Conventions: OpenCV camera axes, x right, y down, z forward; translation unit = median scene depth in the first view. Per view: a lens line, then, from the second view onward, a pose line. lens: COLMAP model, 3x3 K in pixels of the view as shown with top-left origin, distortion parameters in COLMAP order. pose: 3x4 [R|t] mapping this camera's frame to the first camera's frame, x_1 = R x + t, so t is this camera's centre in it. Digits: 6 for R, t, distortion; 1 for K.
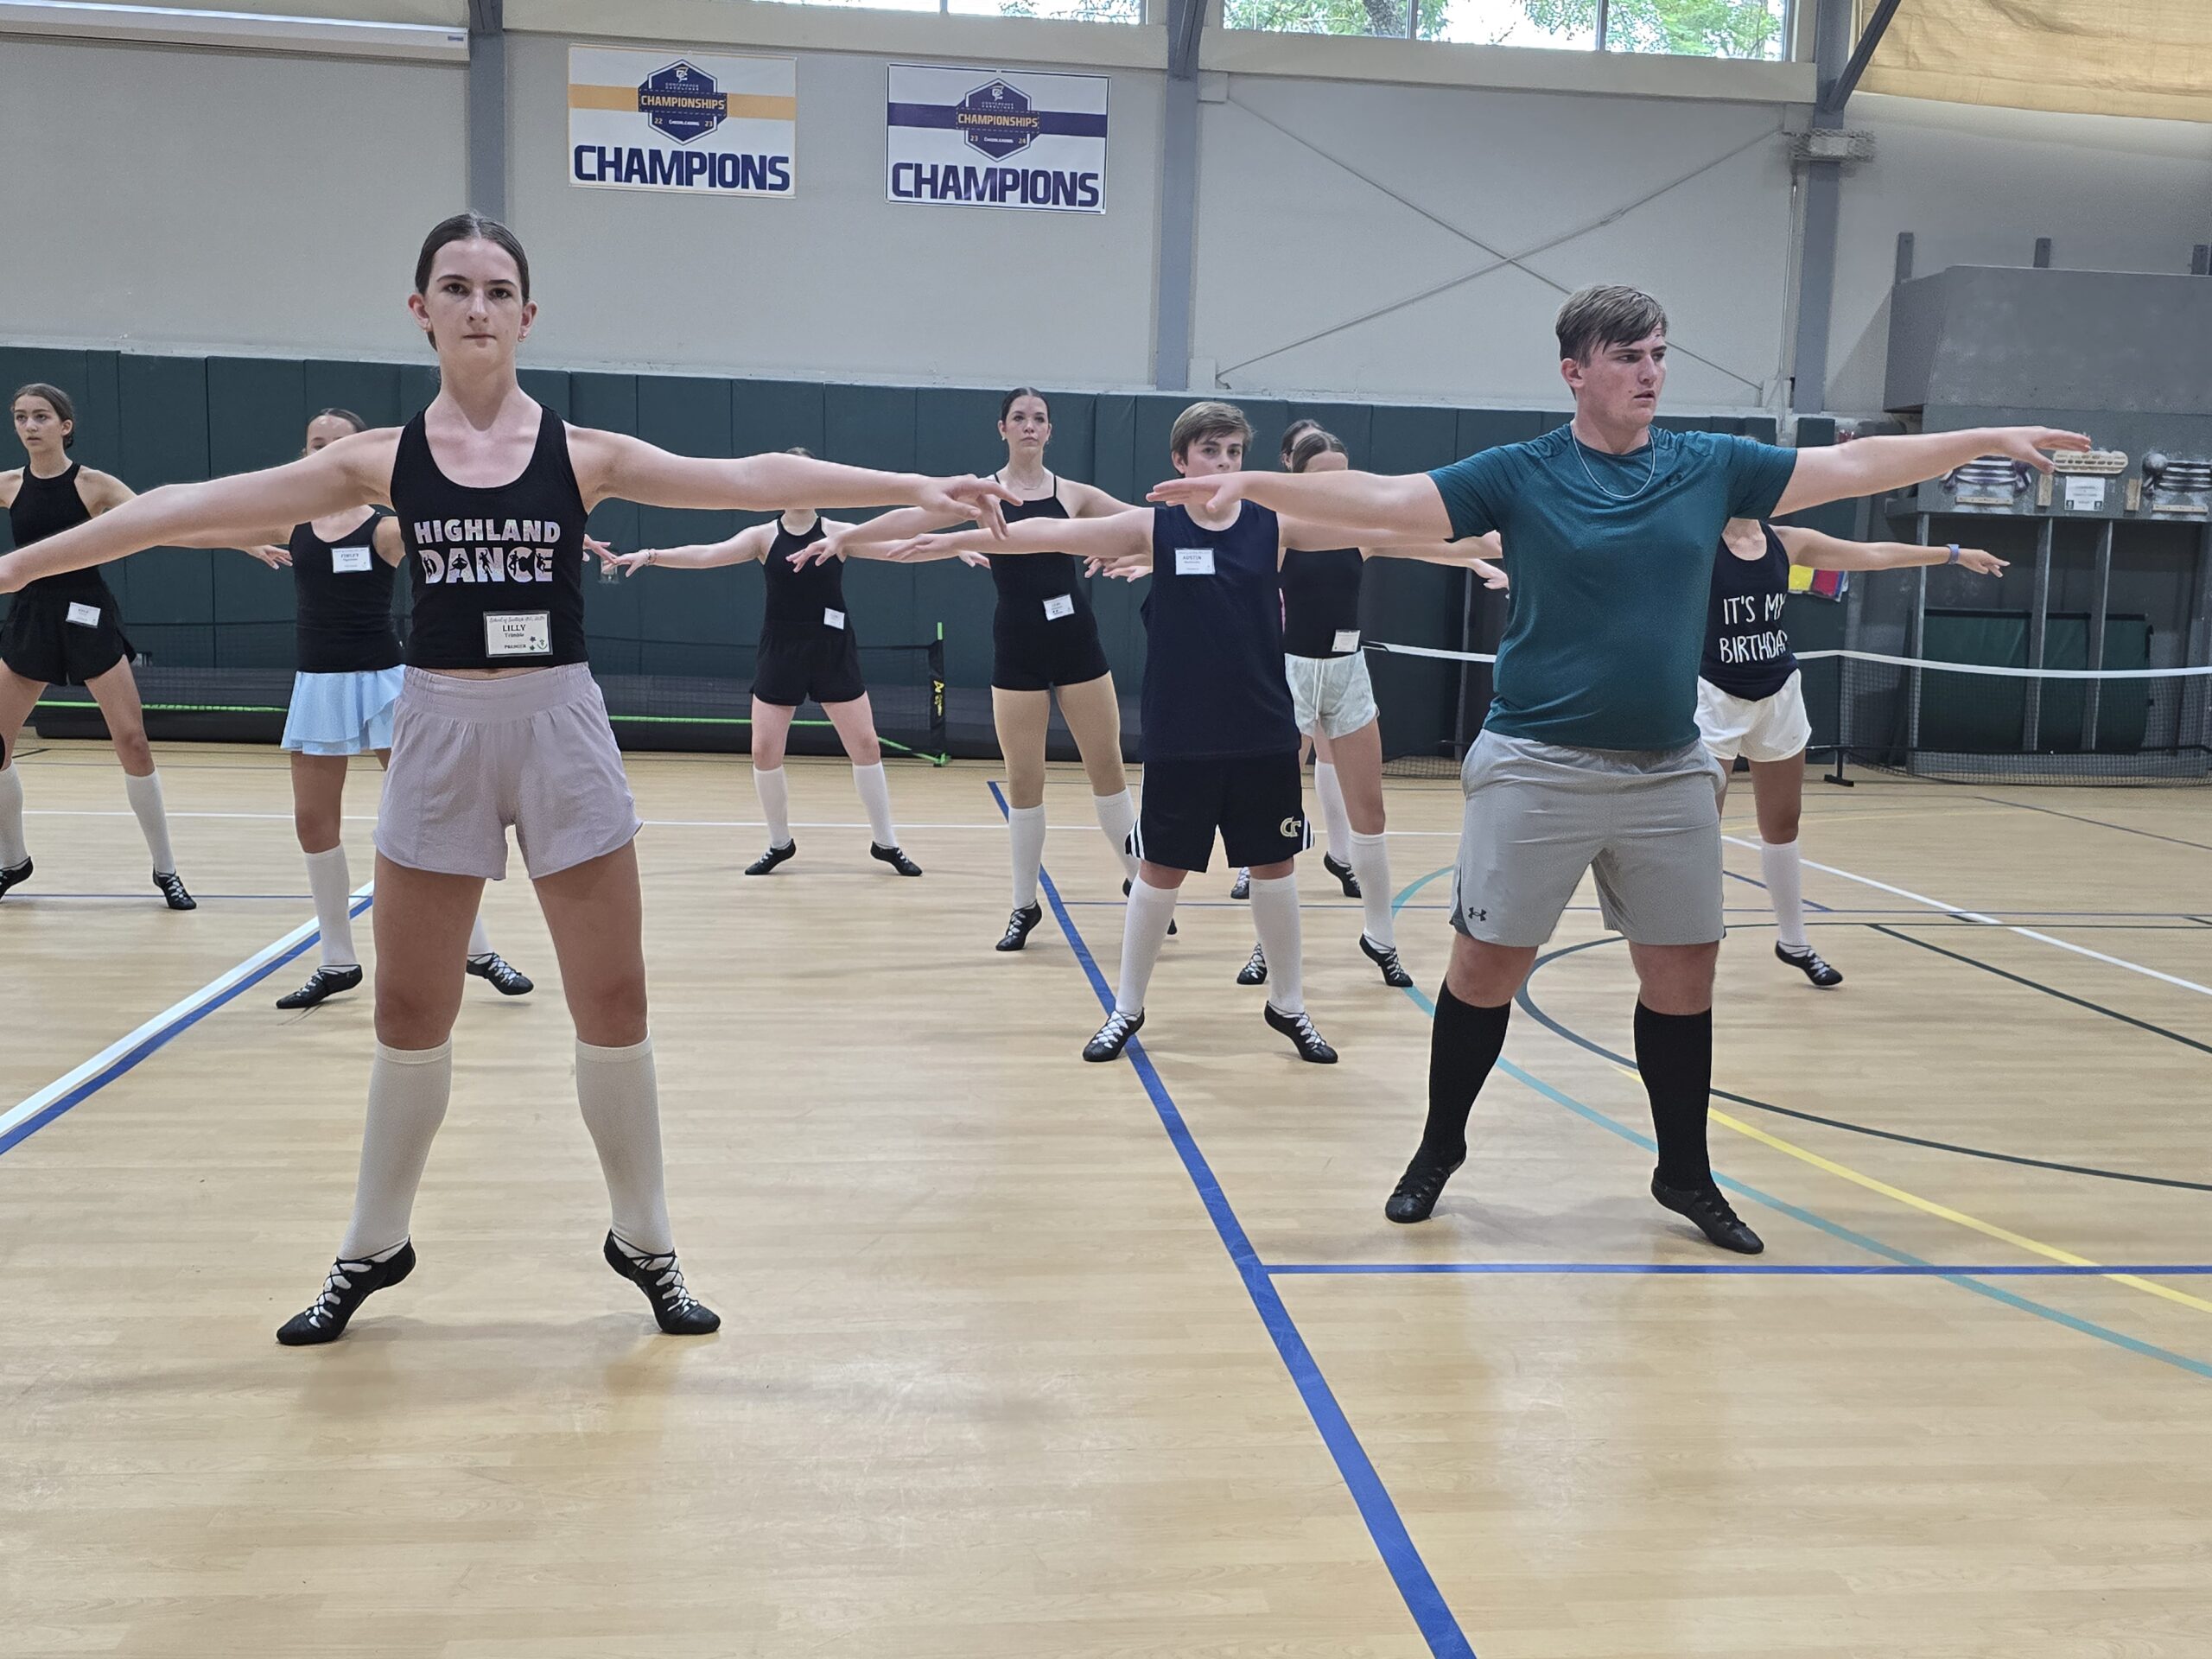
lens RADIAL K [[1723.6, 0, 1107.4], [0, 1723.6, 806.3], [0, 0, 1]] dist [0.055934, -0.052445]
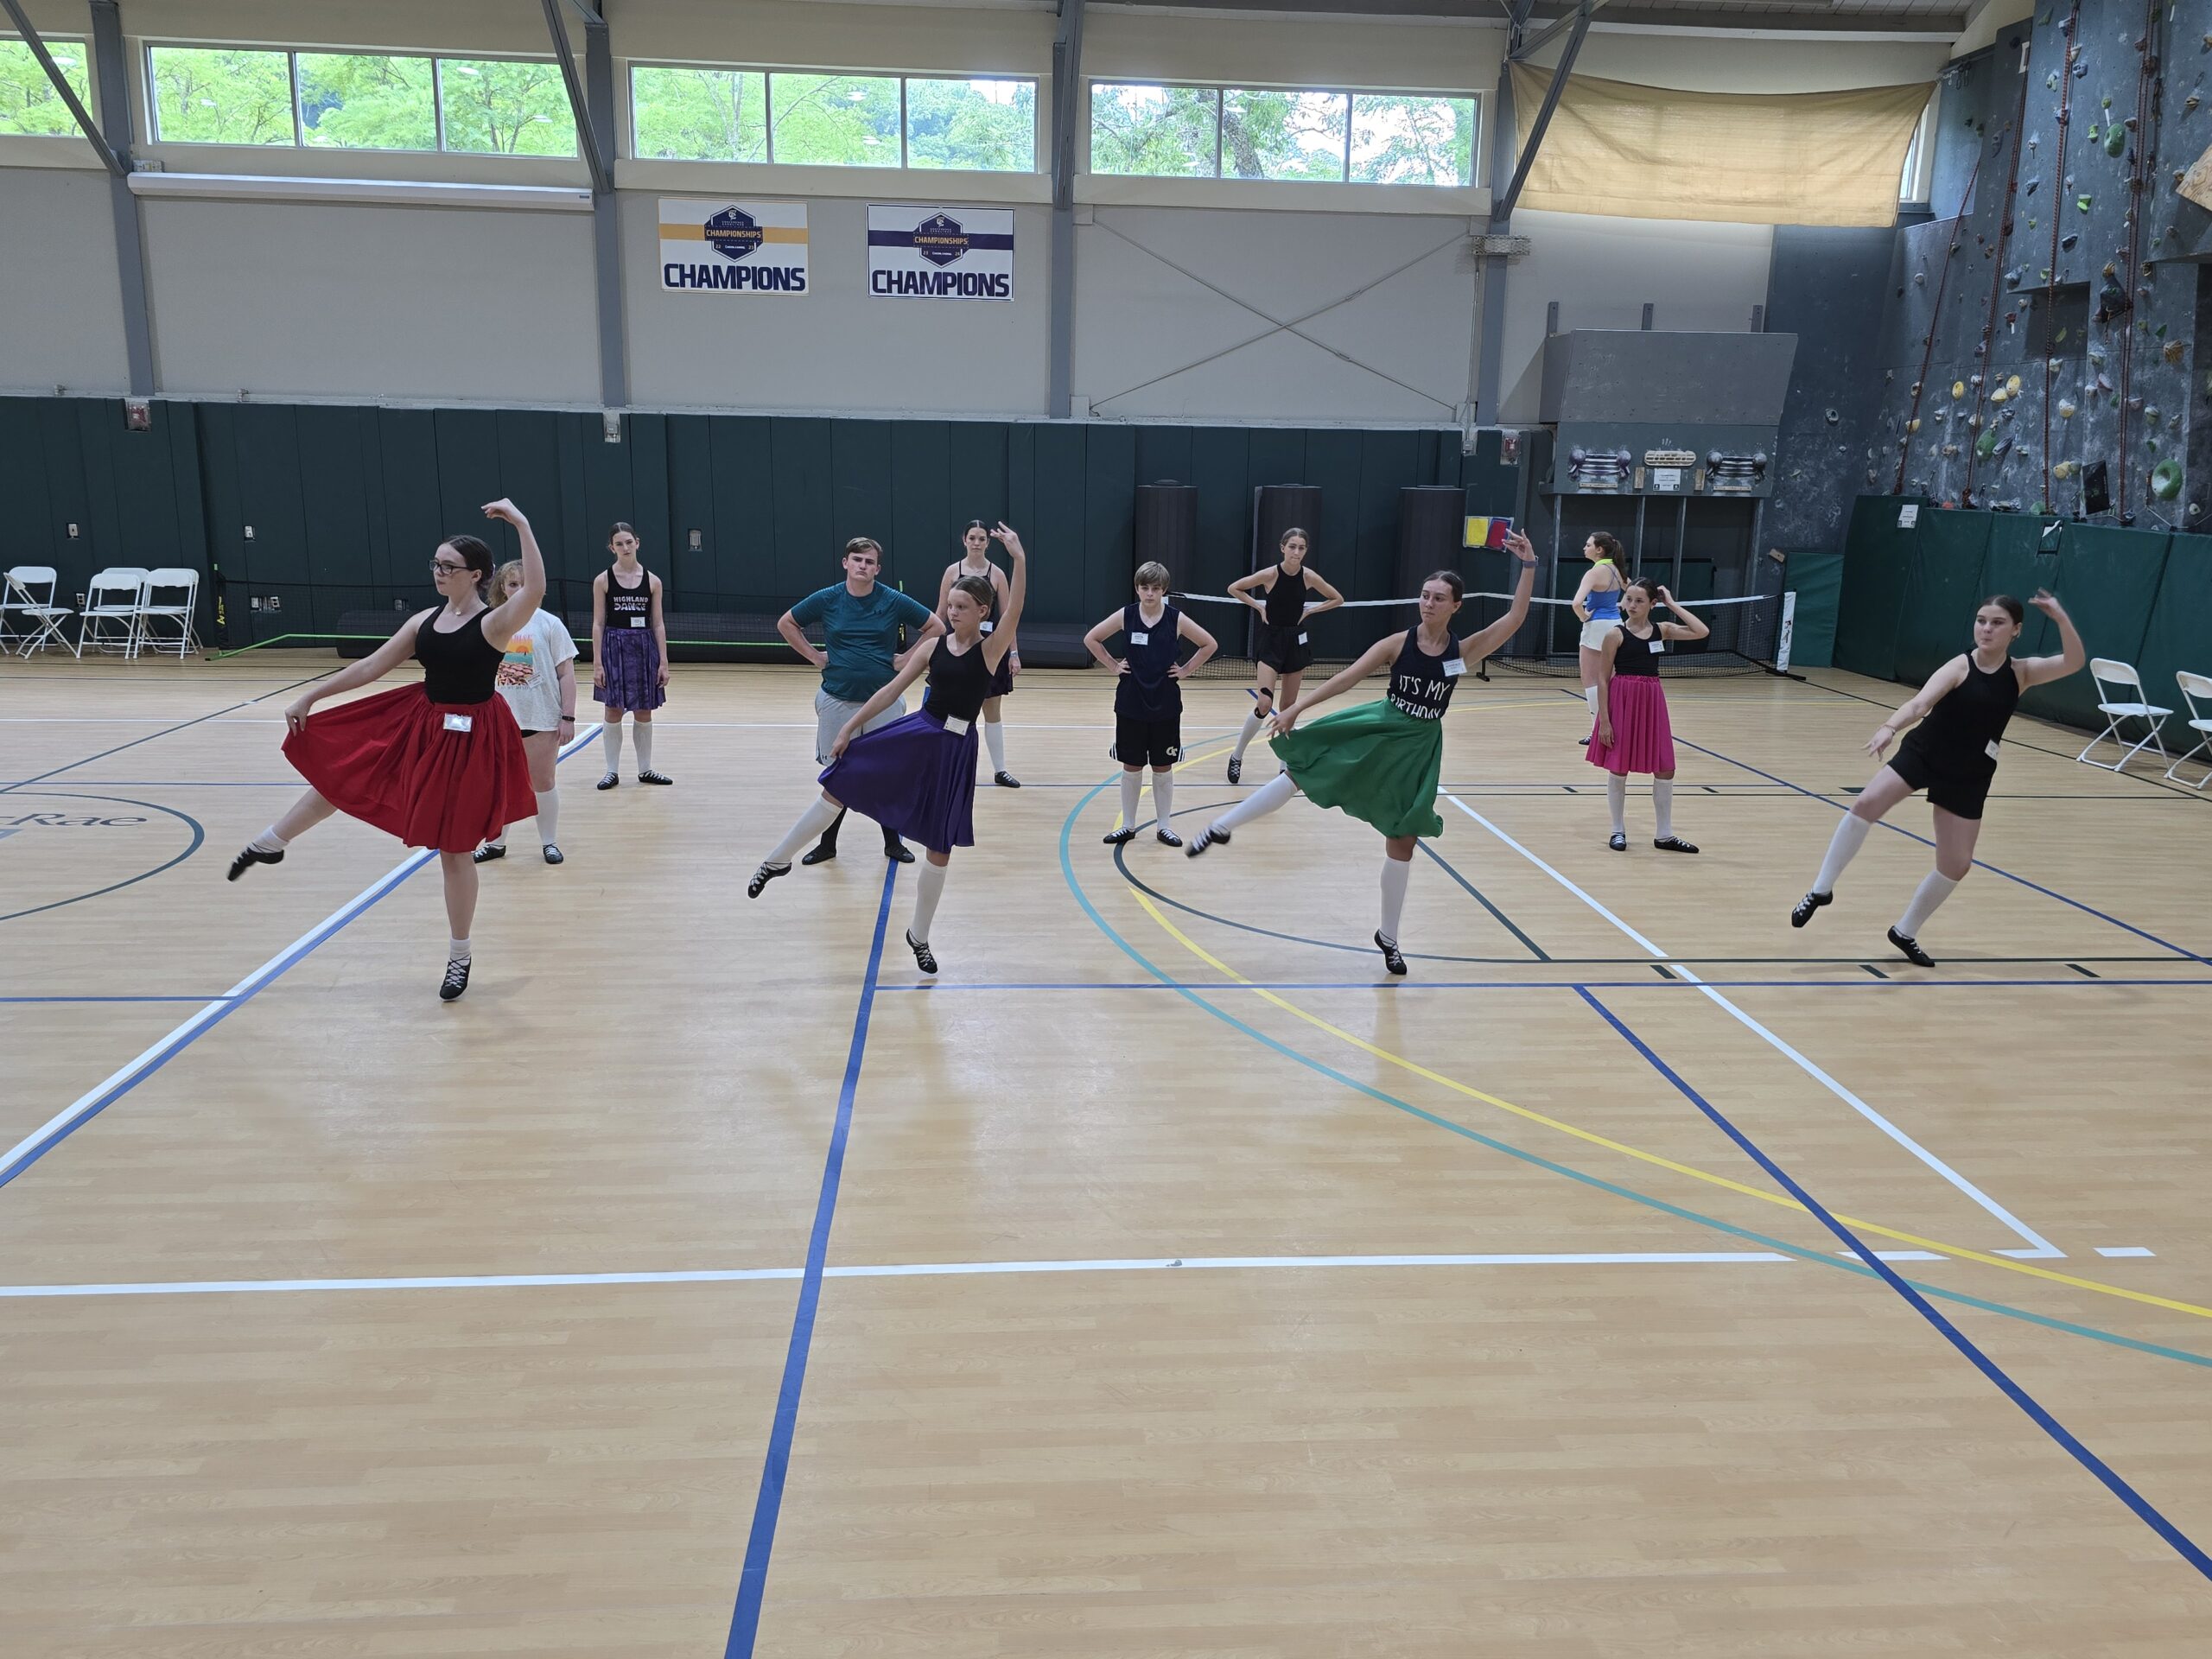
lens RADIAL K [[1723.6, 0, 1107.4], [0, 1723.6, 806.3], [0, 0, 1]] dist [0.055934, -0.052445]
pose [[0.999447, -0.006492, -0.032603, 0.127381], [0.009987, 0.994076, 0.108230, -0.067397], [0.031708, -0.108496, 0.993591, -0.546179]]
